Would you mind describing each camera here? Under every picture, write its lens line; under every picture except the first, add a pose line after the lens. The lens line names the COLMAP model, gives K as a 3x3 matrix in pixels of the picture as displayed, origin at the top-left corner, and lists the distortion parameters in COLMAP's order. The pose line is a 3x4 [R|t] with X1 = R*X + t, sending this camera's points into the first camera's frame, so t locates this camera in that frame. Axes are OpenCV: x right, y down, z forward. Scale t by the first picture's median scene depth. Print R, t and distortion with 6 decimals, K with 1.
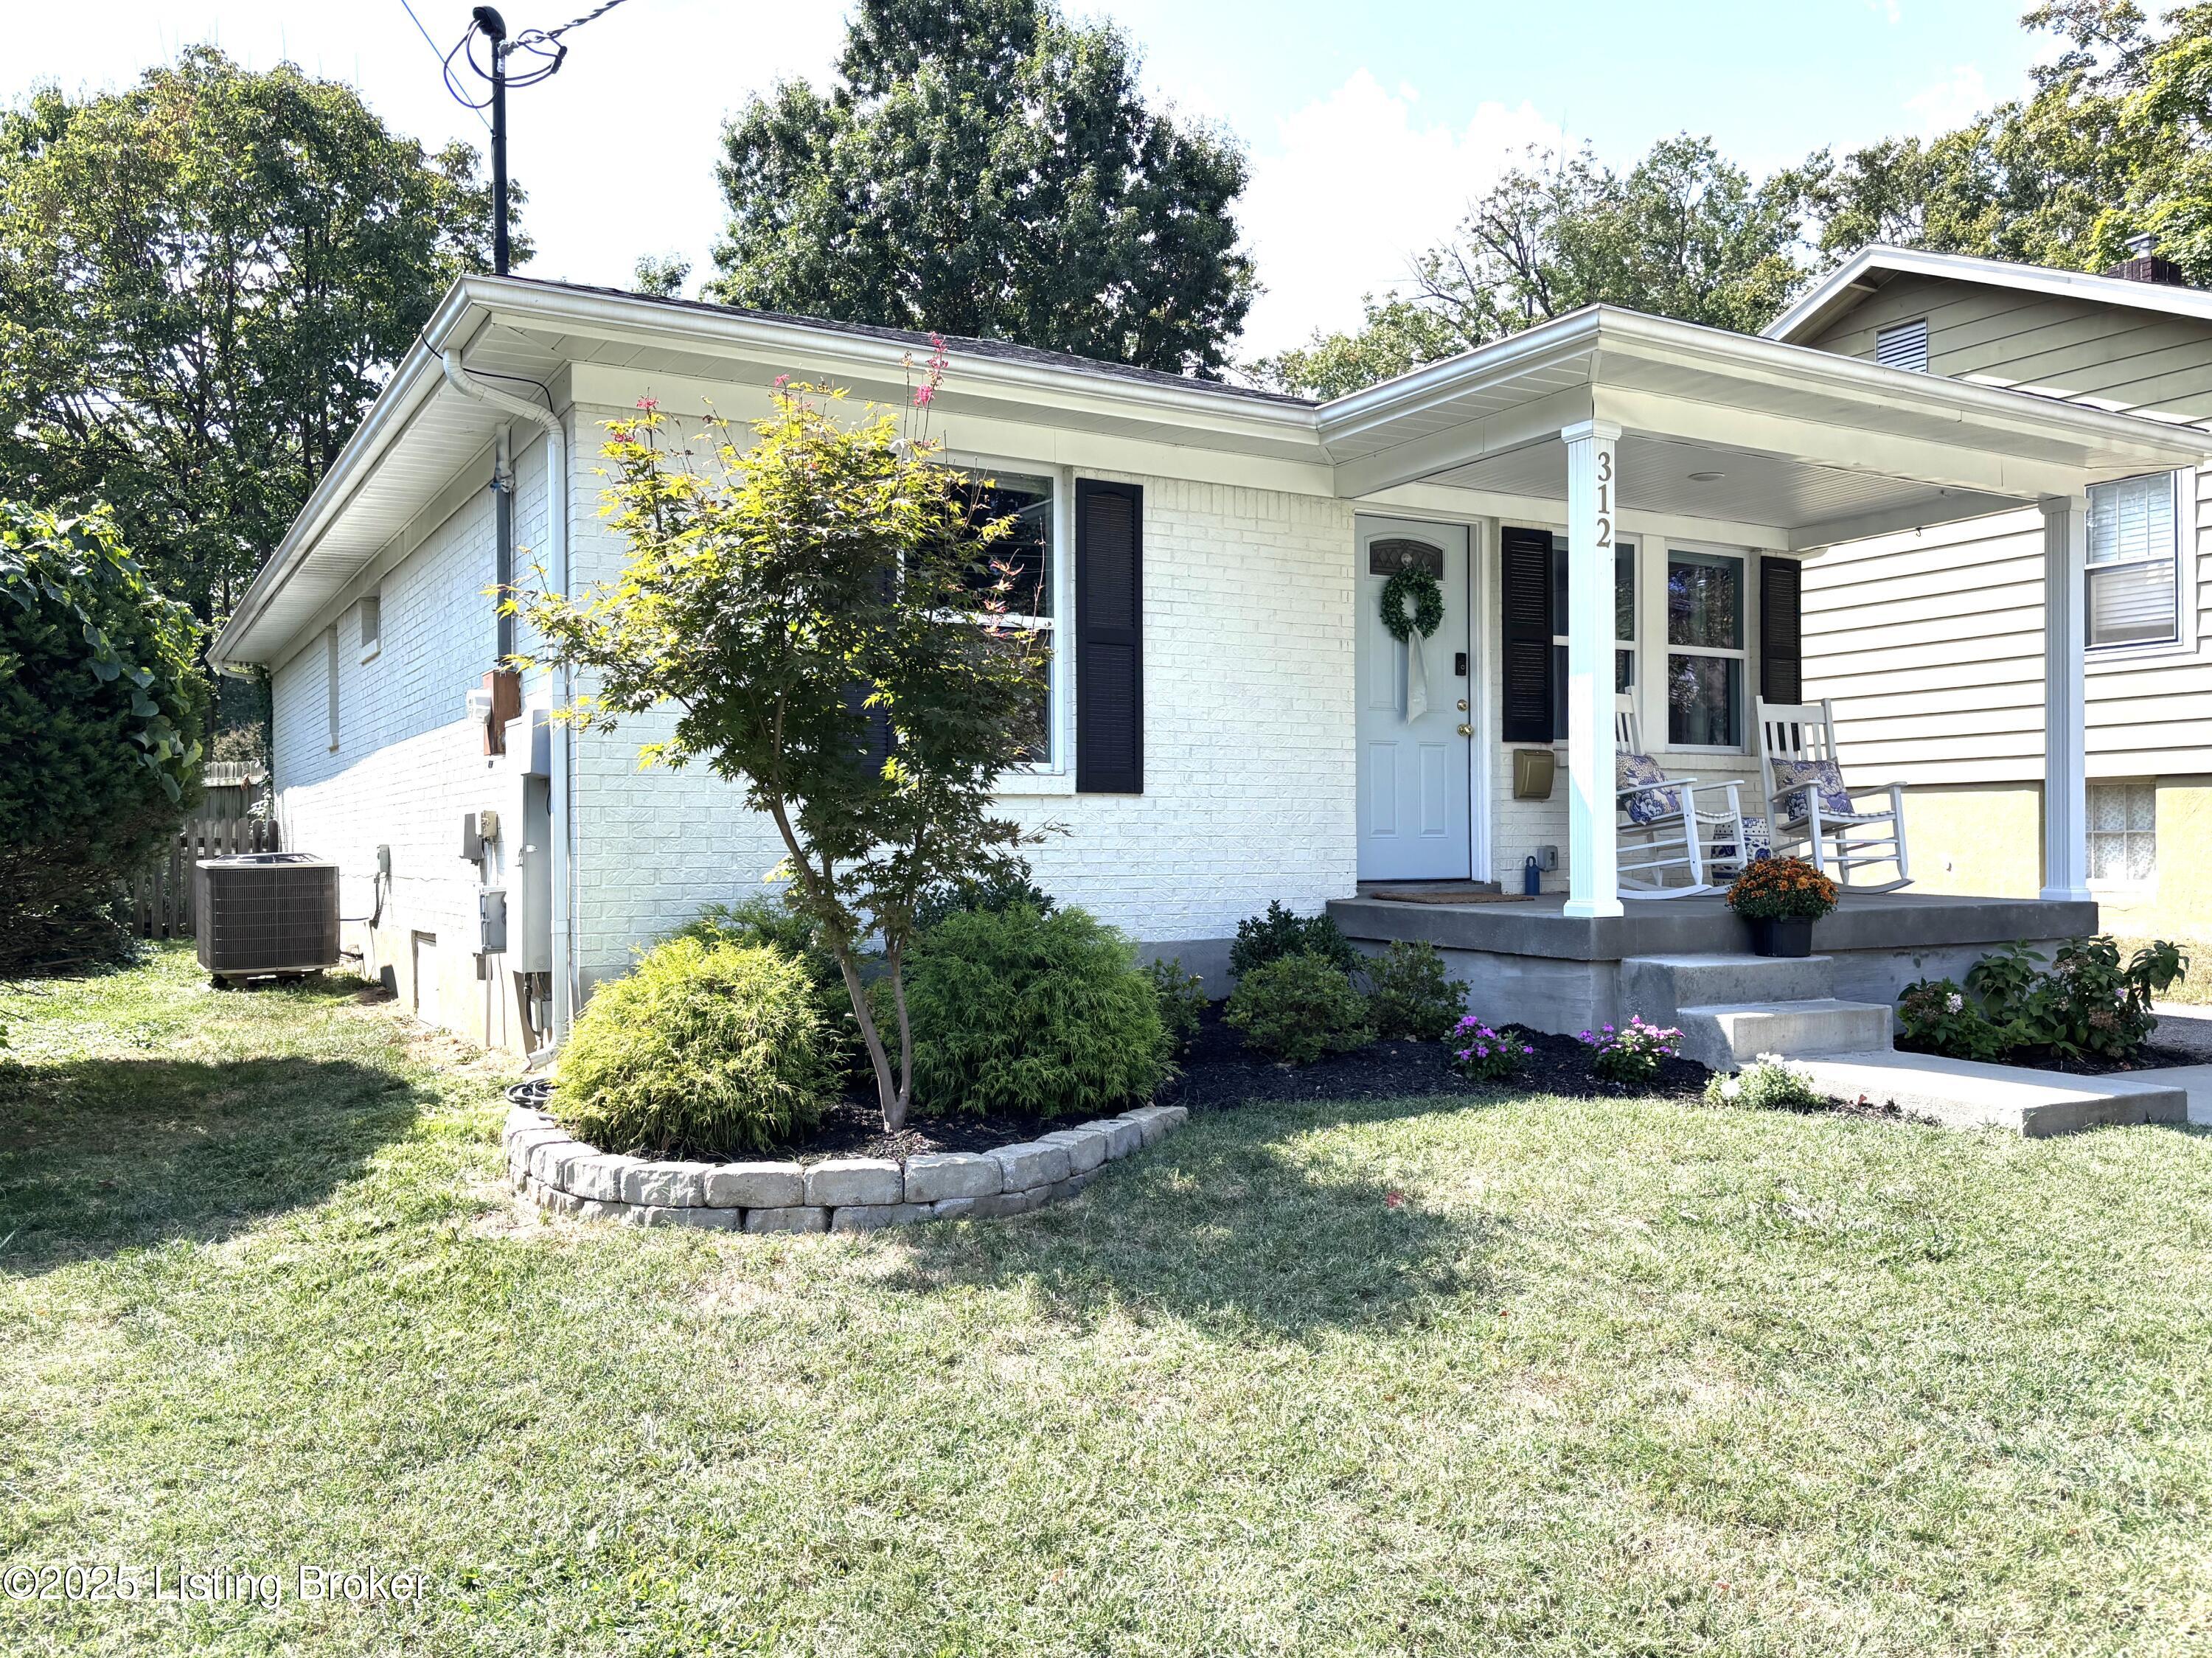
lens RADIAL K [[1720.7, 0, 1106.0], [0, 1720.7, 829.0], [0, 0, 1]] dist [0.035403, -0.001008]
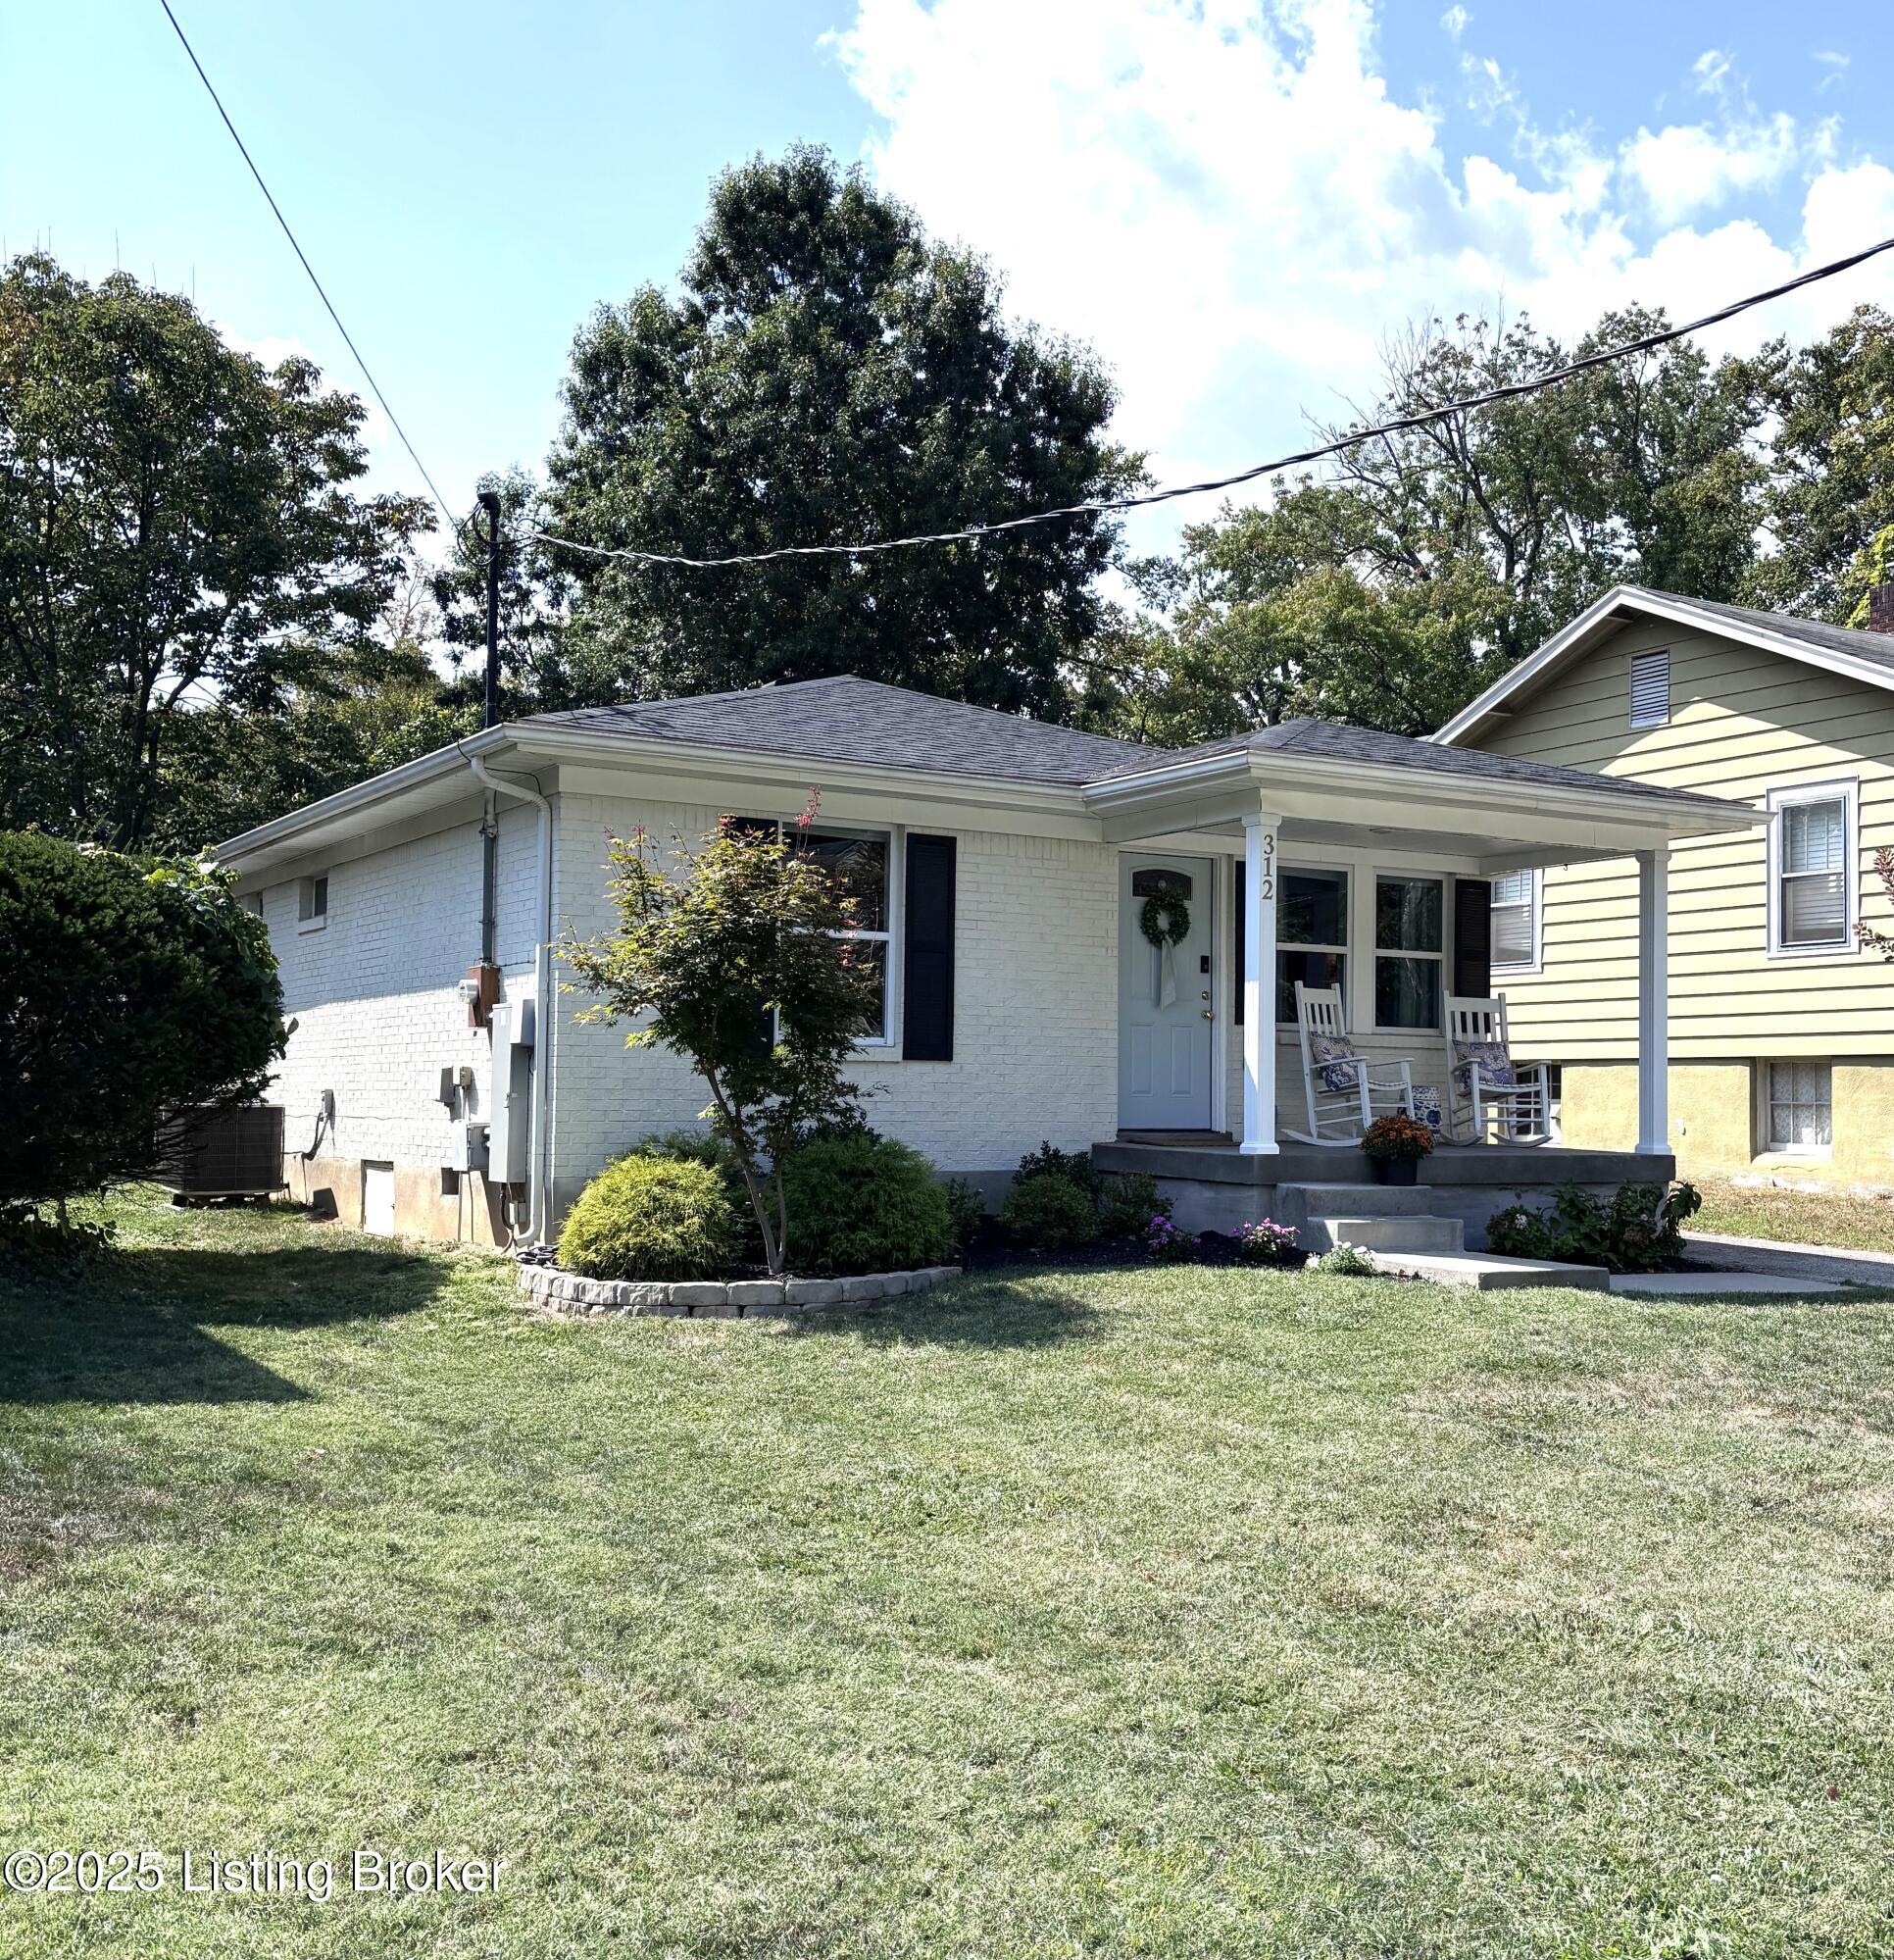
lens RADIAL K [[2151.0, 0, 1087.9], [0, 2151.0, 988.2], [0, 0, 1]] dist [0.217353, -0.541483]
pose [[0.998584, 0.020023, 0.049280, 0.041380], [-0.017937, 0.998939, -0.042415, -0.007551], [-0.050077, 0.041471, 0.997884, -0.681759]]
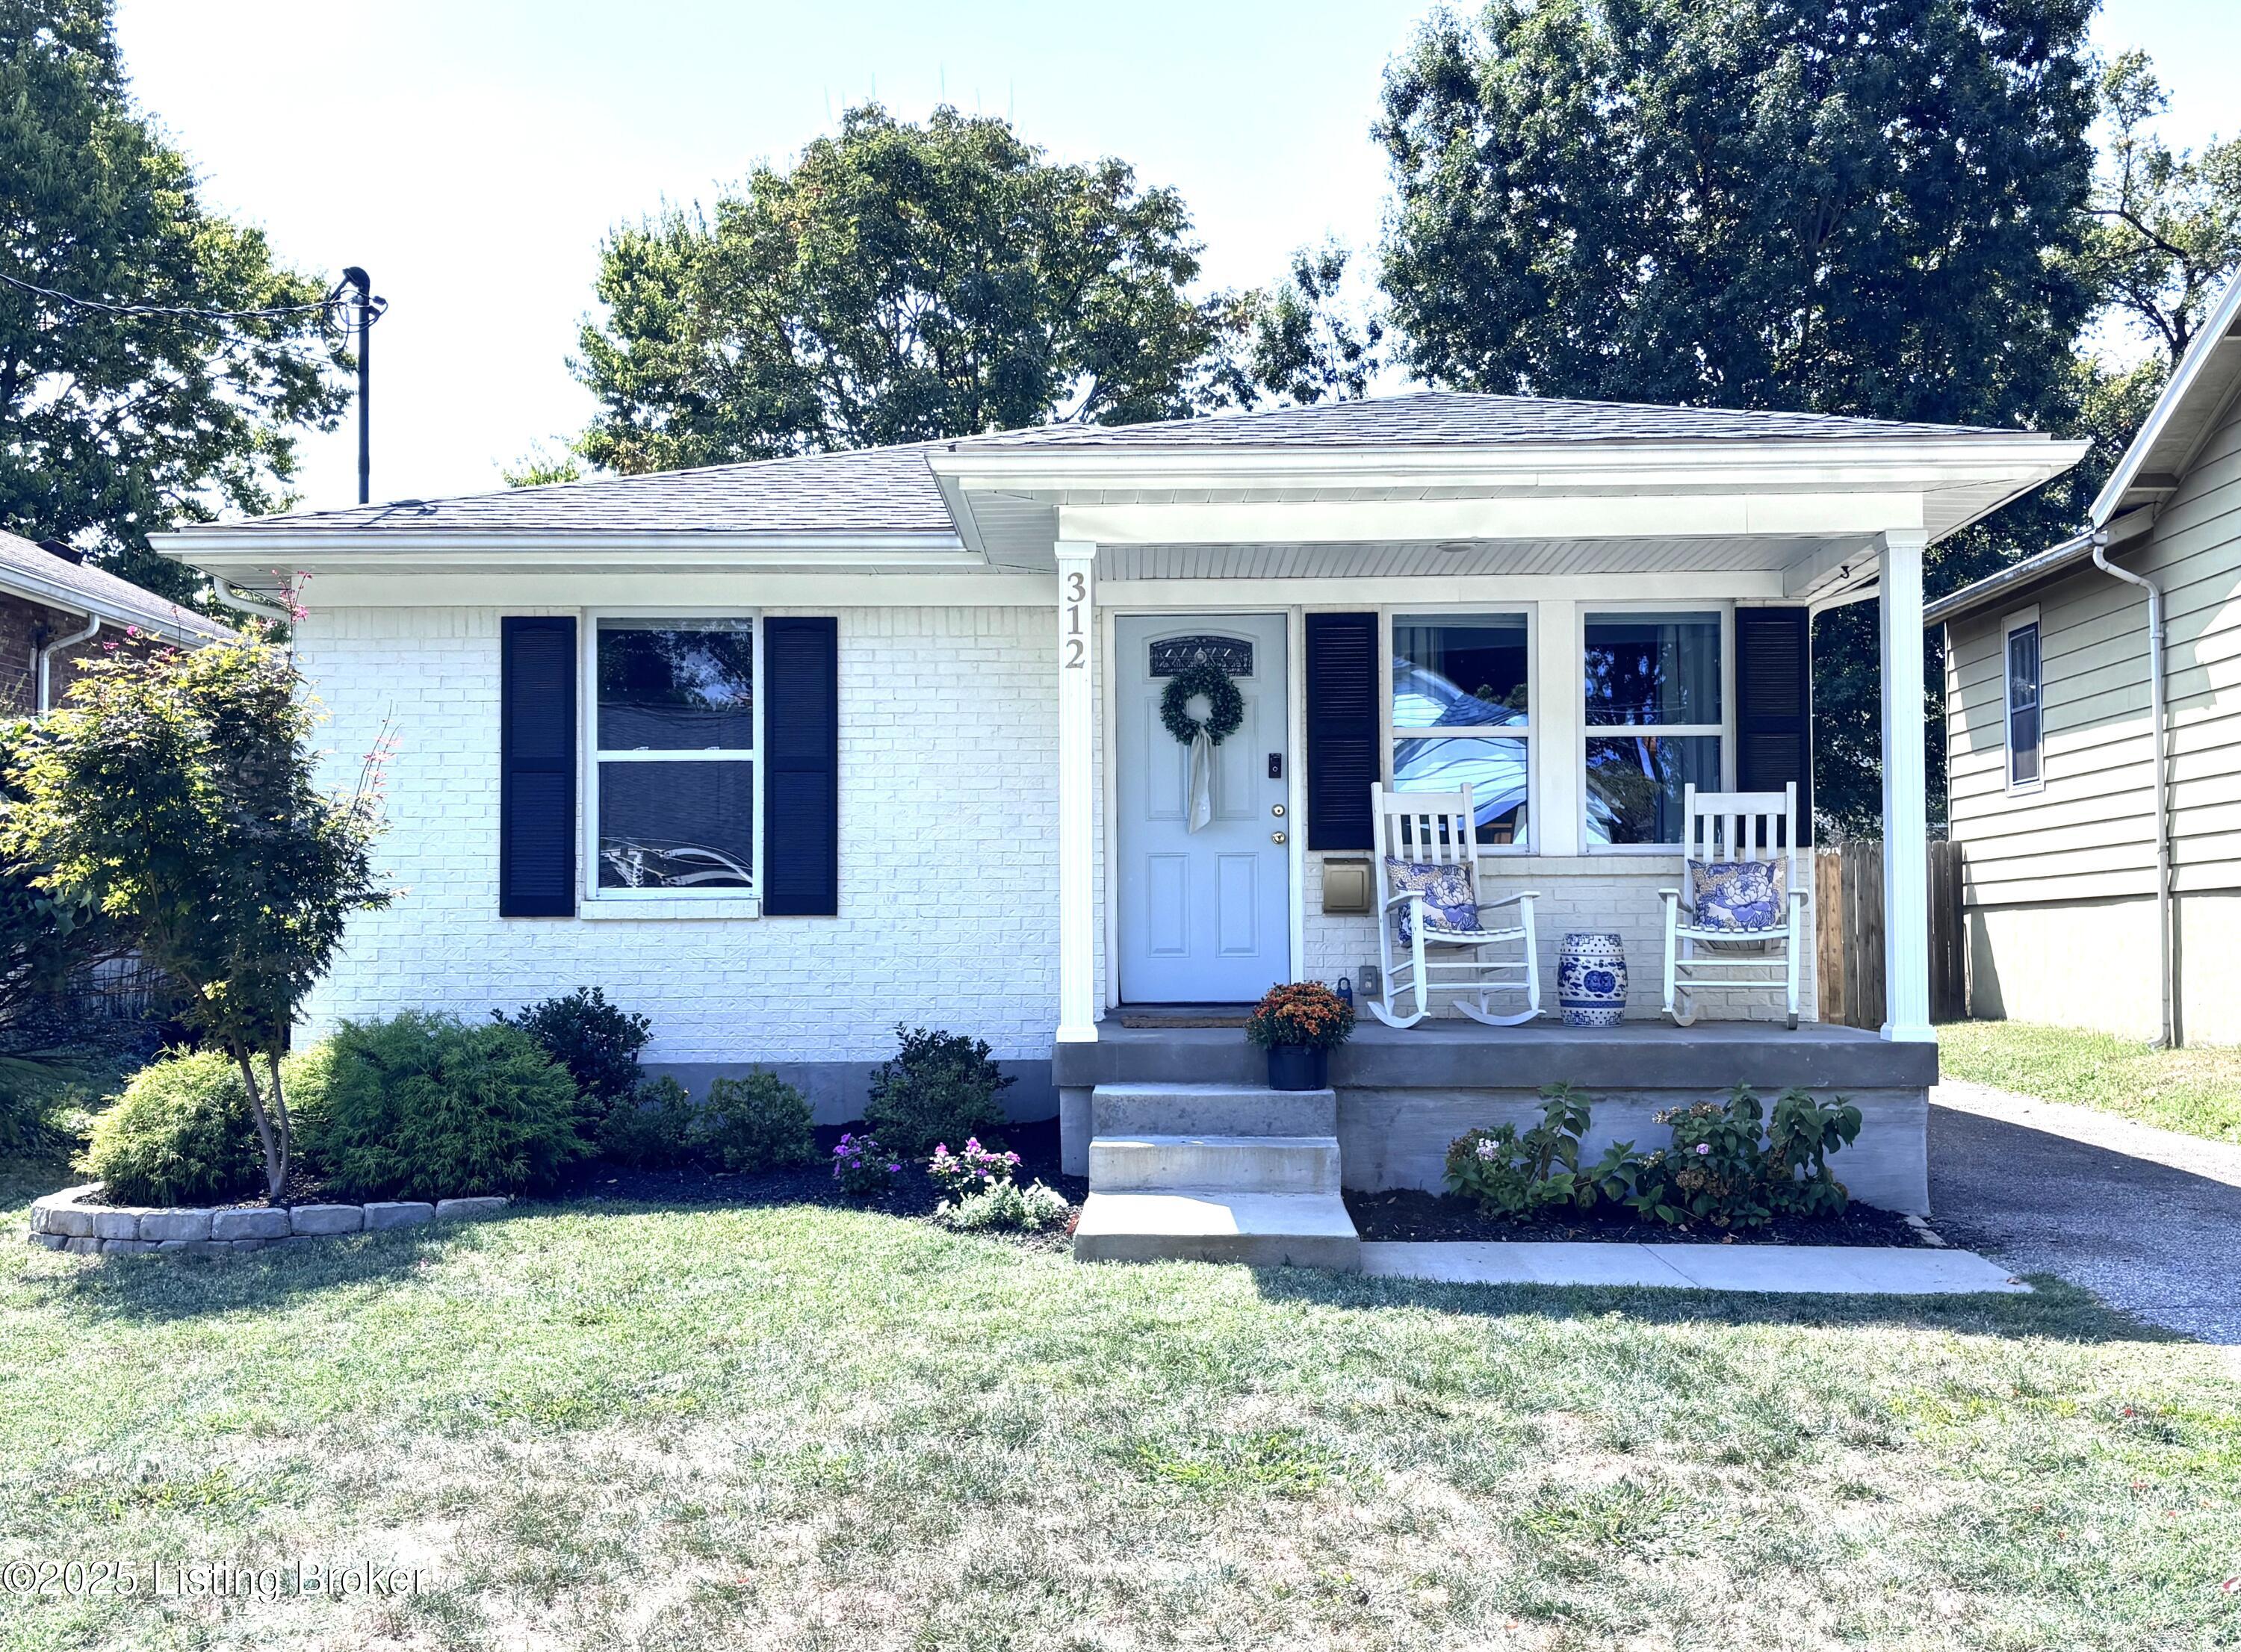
lens RADIAL K [[2471.9, 0, 1079.4], [0, 2471.9, 823.4], [0, 0, 1]] dist [0.005838, -0.062772]
pose [[0.841427, -0.025552, -0.539766, 0.900838], [0.003087, 0.999092, -0.042484, -0.011501], [0.540361, 0.034081, 0.840743, -0.160764]]
